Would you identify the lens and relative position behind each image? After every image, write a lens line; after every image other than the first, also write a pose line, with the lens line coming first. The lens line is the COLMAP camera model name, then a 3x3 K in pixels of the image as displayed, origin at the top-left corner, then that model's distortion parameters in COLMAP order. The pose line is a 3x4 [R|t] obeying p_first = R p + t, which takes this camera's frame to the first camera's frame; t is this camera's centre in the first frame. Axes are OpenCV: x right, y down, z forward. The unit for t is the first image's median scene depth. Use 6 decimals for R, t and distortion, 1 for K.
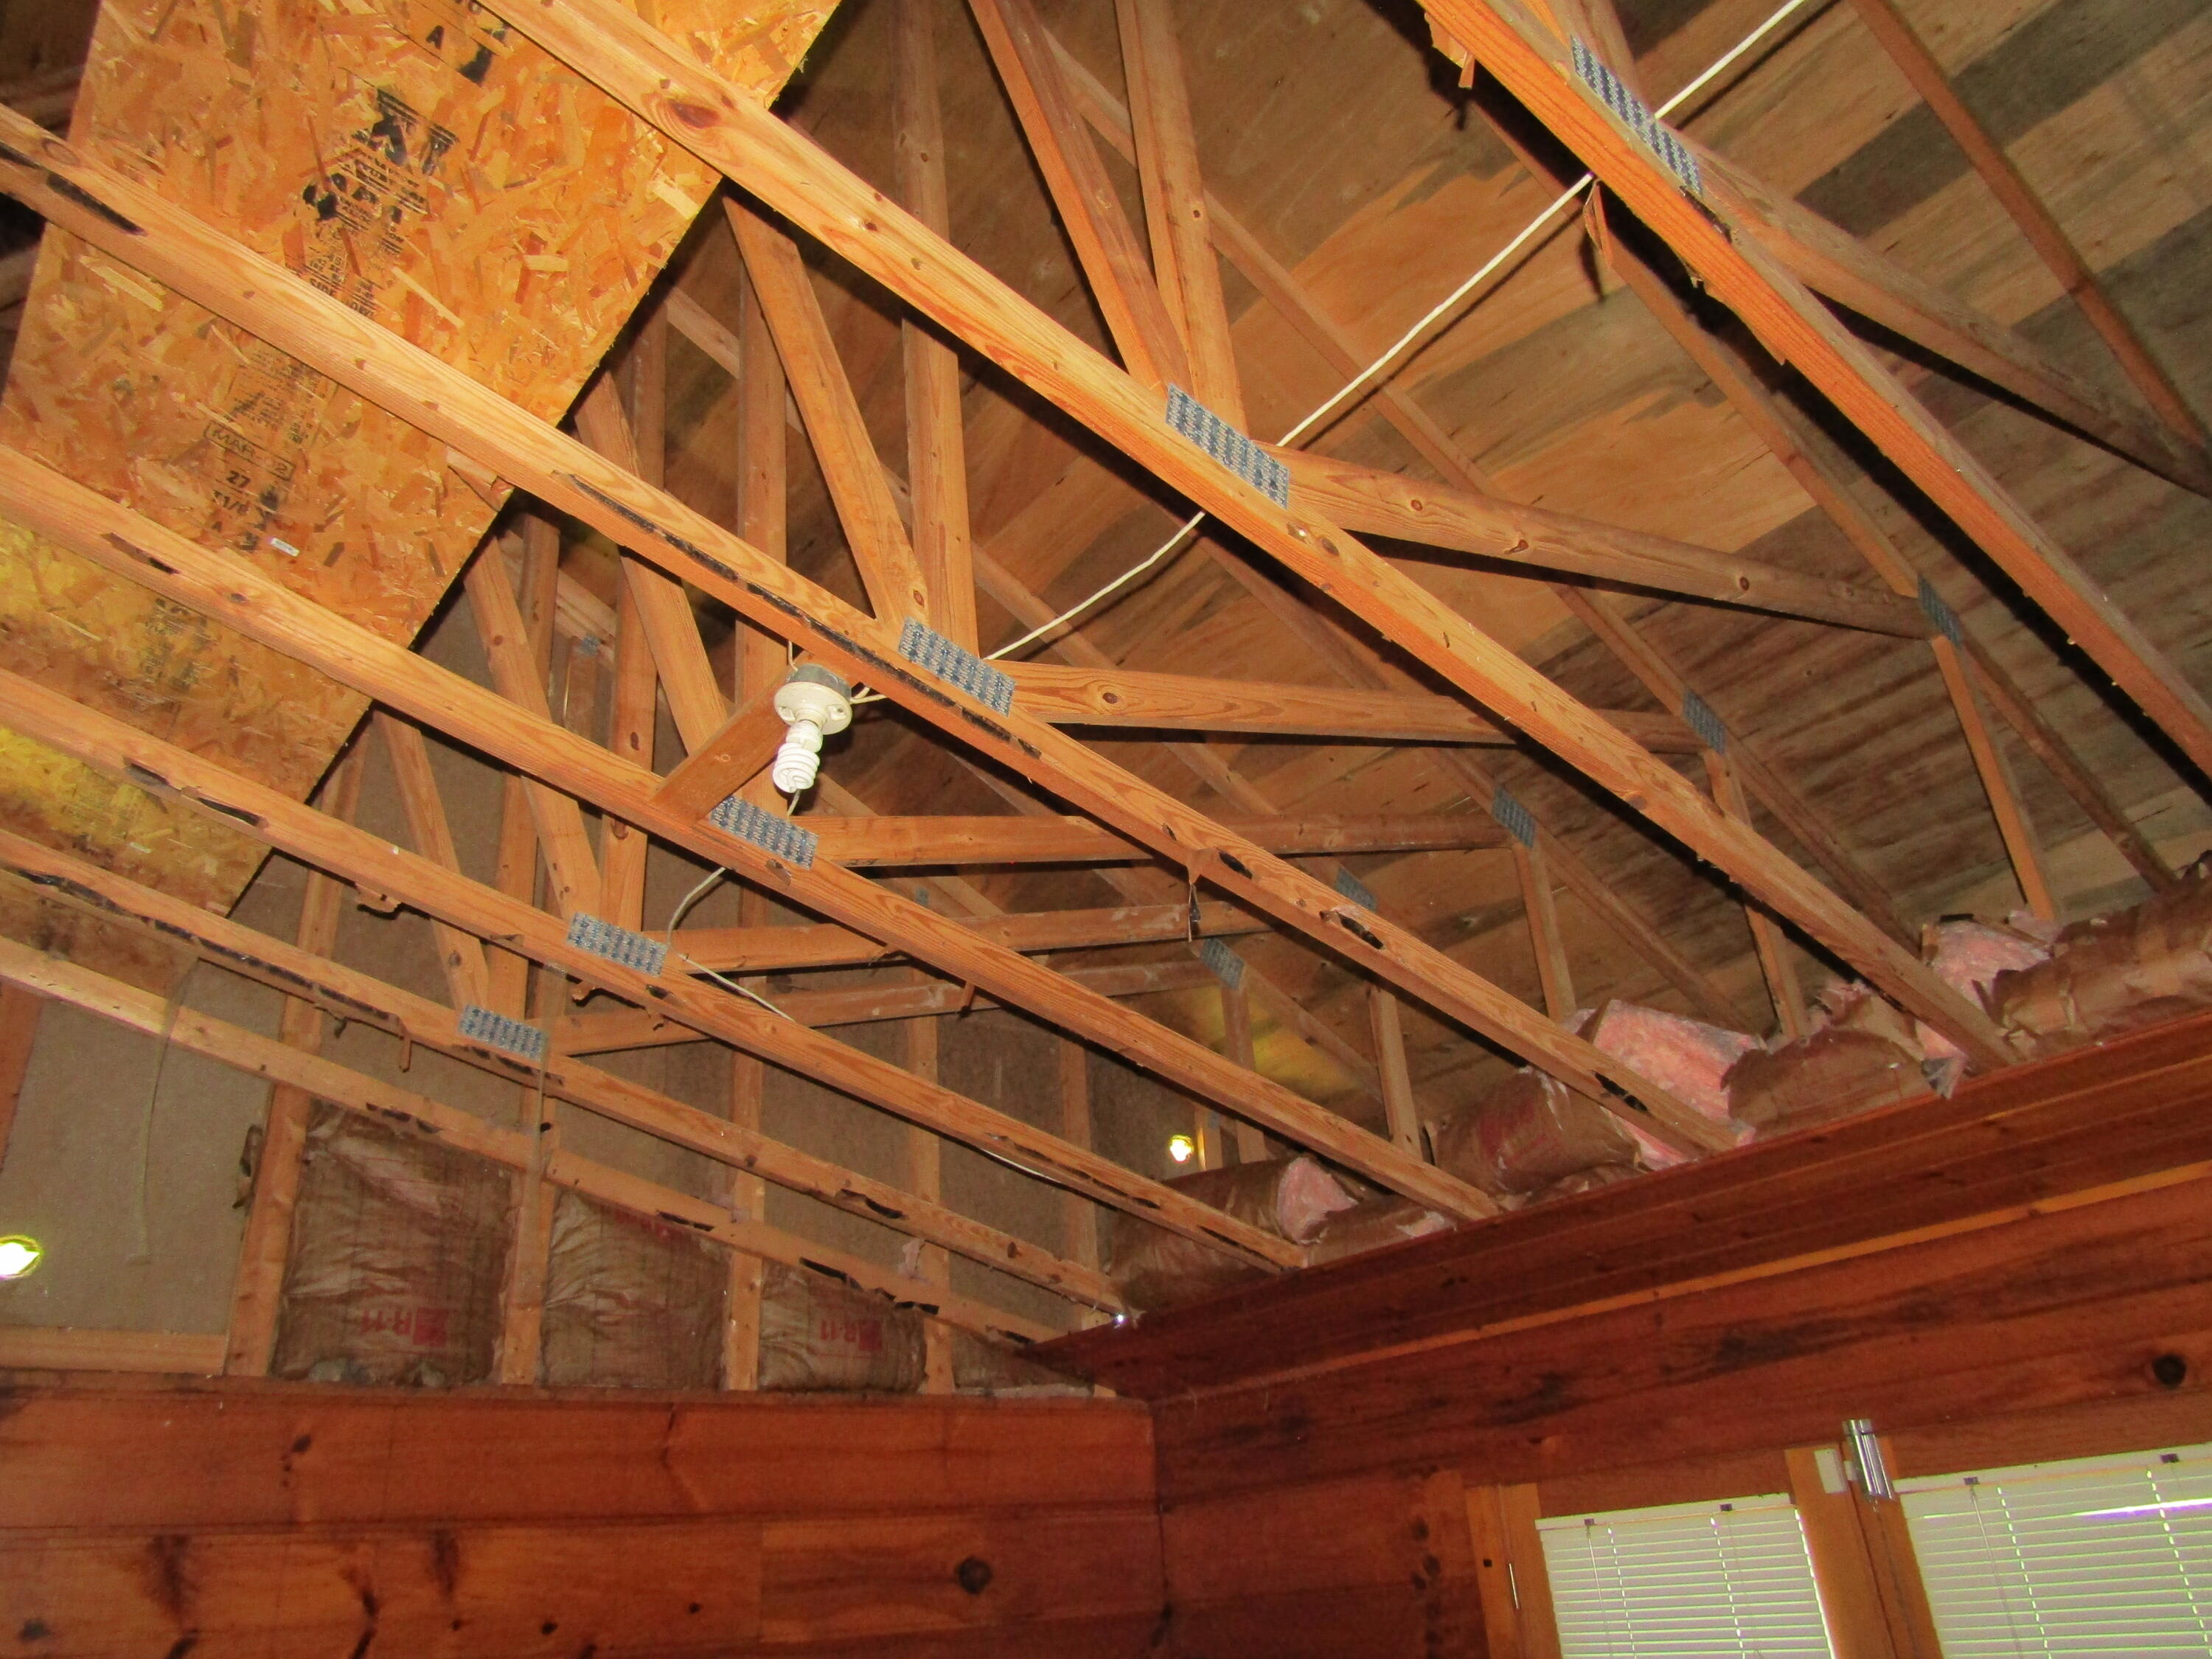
lens RADIAL K [[1577.1, 0, 1118.5], [0, 1577.1, 839.2], [0, 0, 1]] dist [-0.015690, 0.006819]
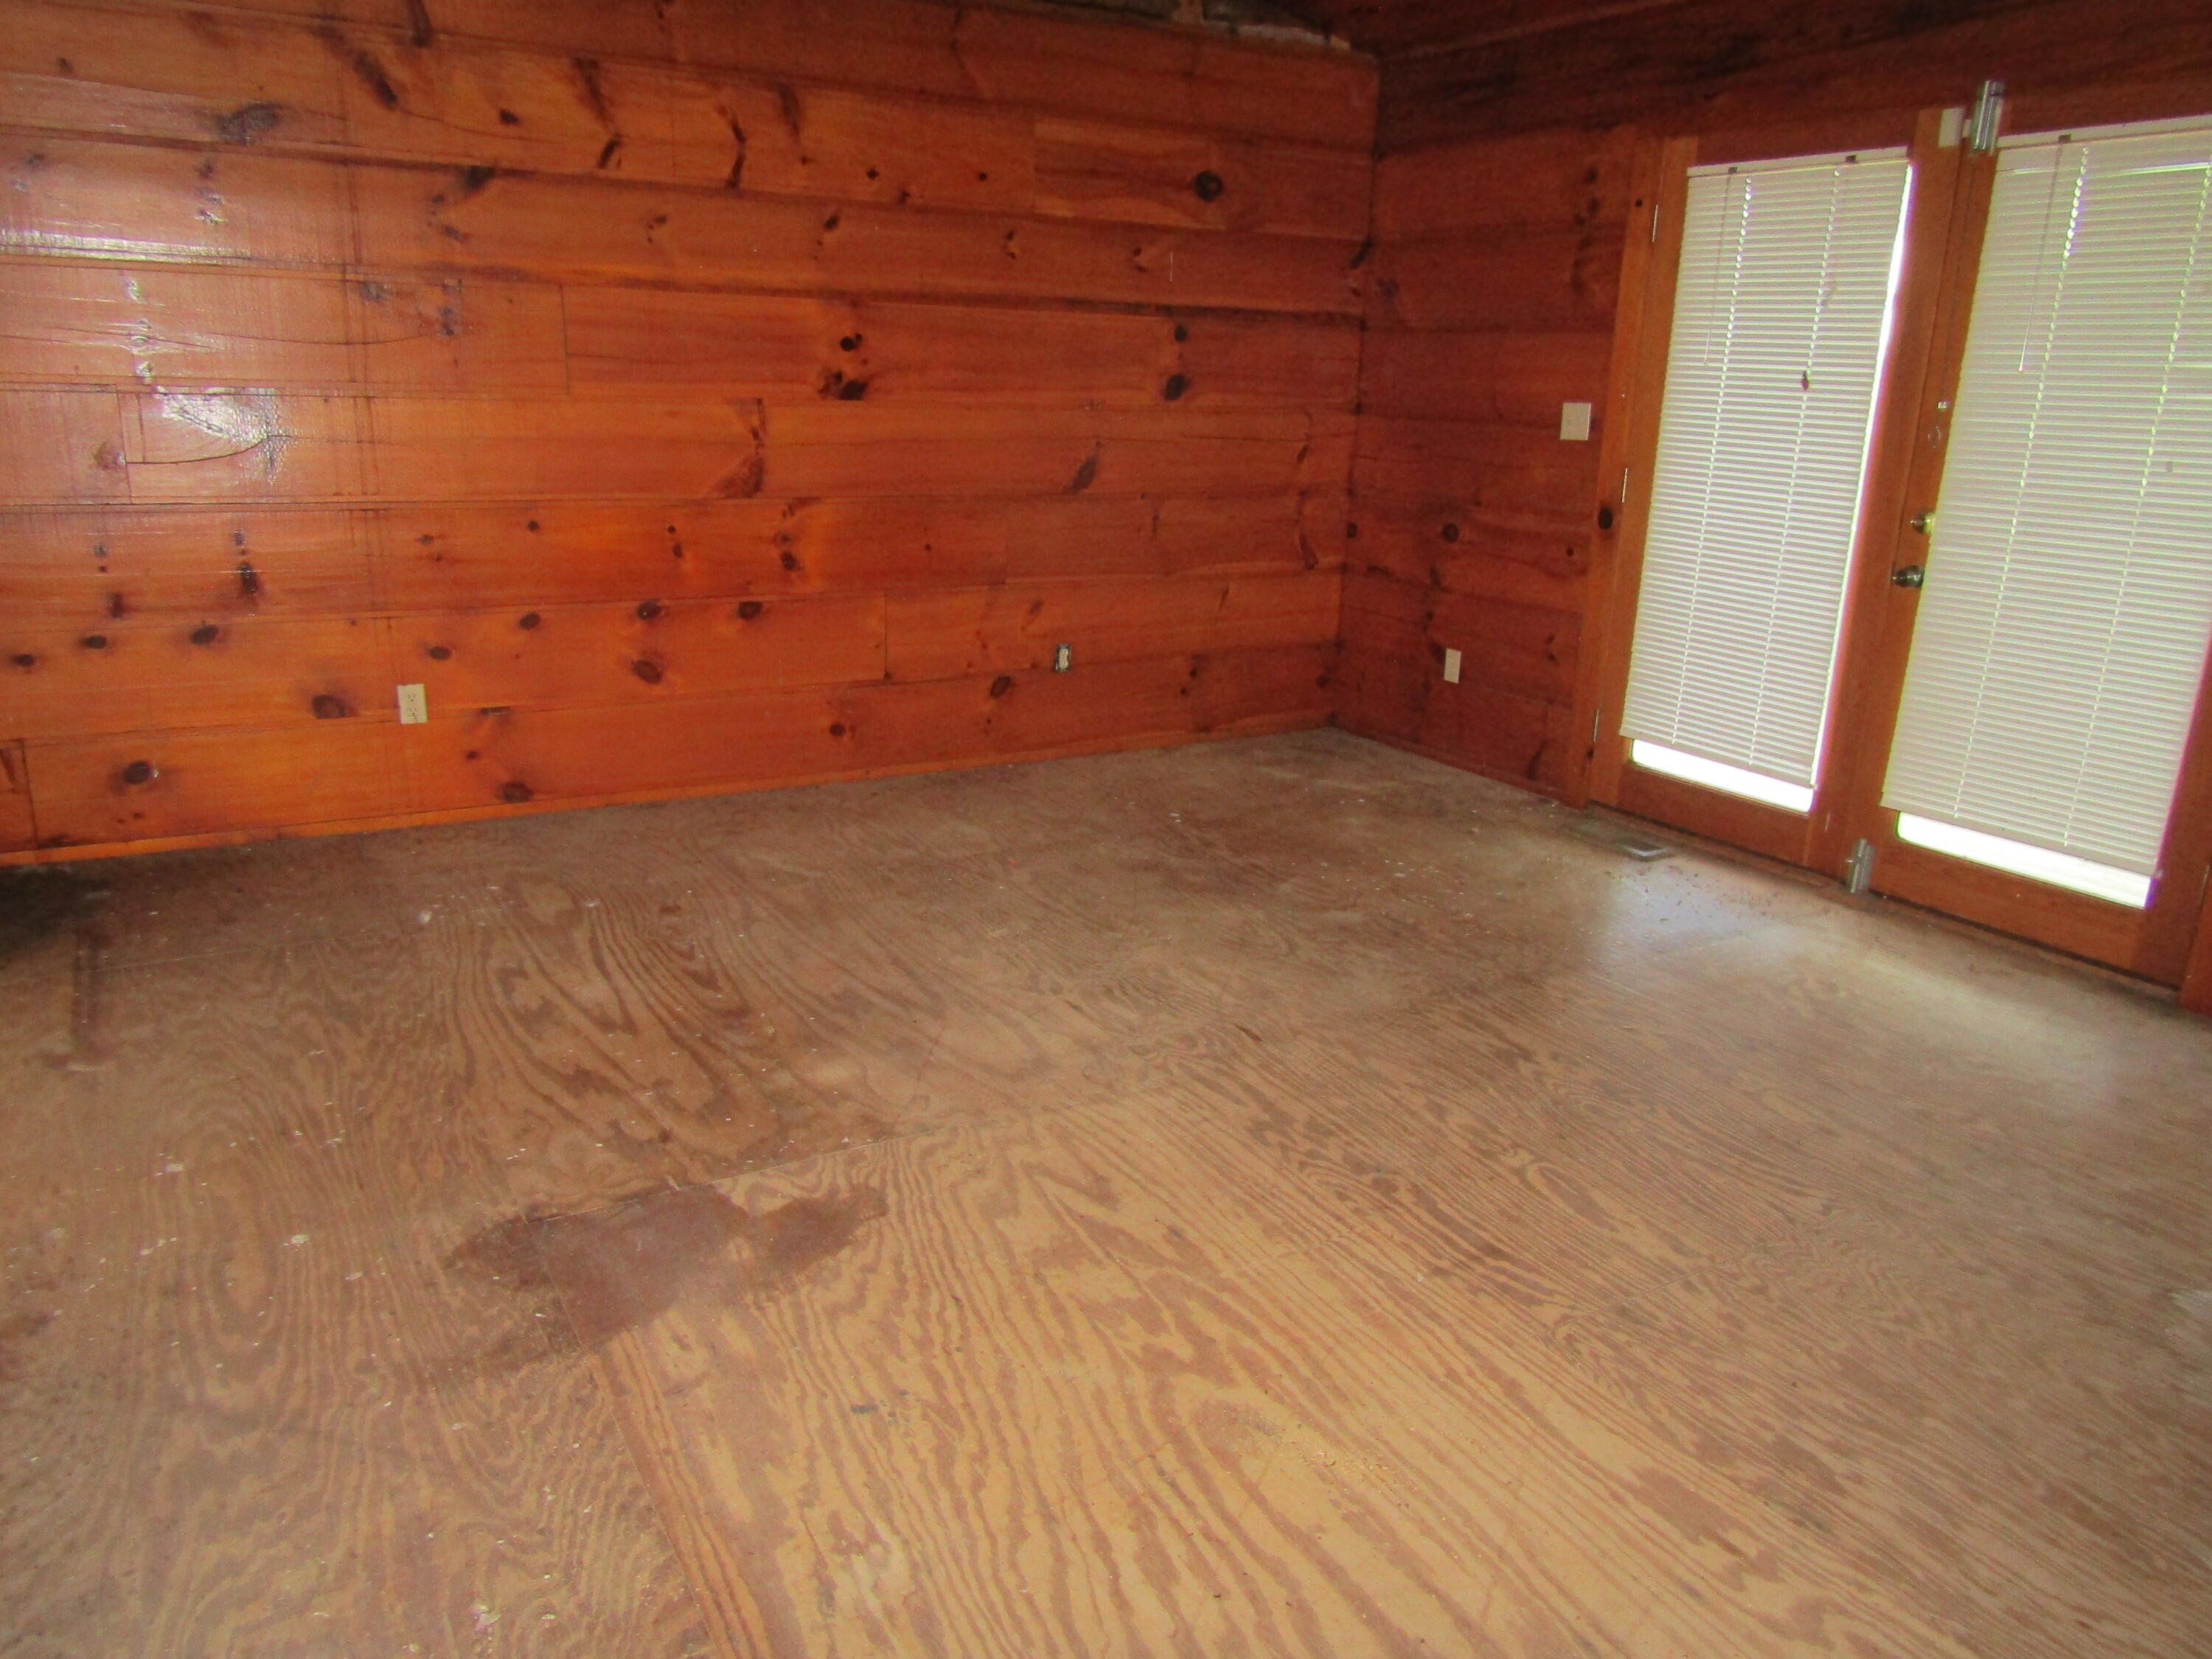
lens RADIAL K [[1577.1, 0, 1118.5], [0, 1577.1, 839.2], [0, 0, 1]] dist [-0.015690, 0.006819]
pose [[0.983978, 0.141648, -0.108277, 0.044743], [-0.029627, 0.728763, 0.684125, 0.014008], [0.175813, -0.669956, 0.721283, -0.228135]]
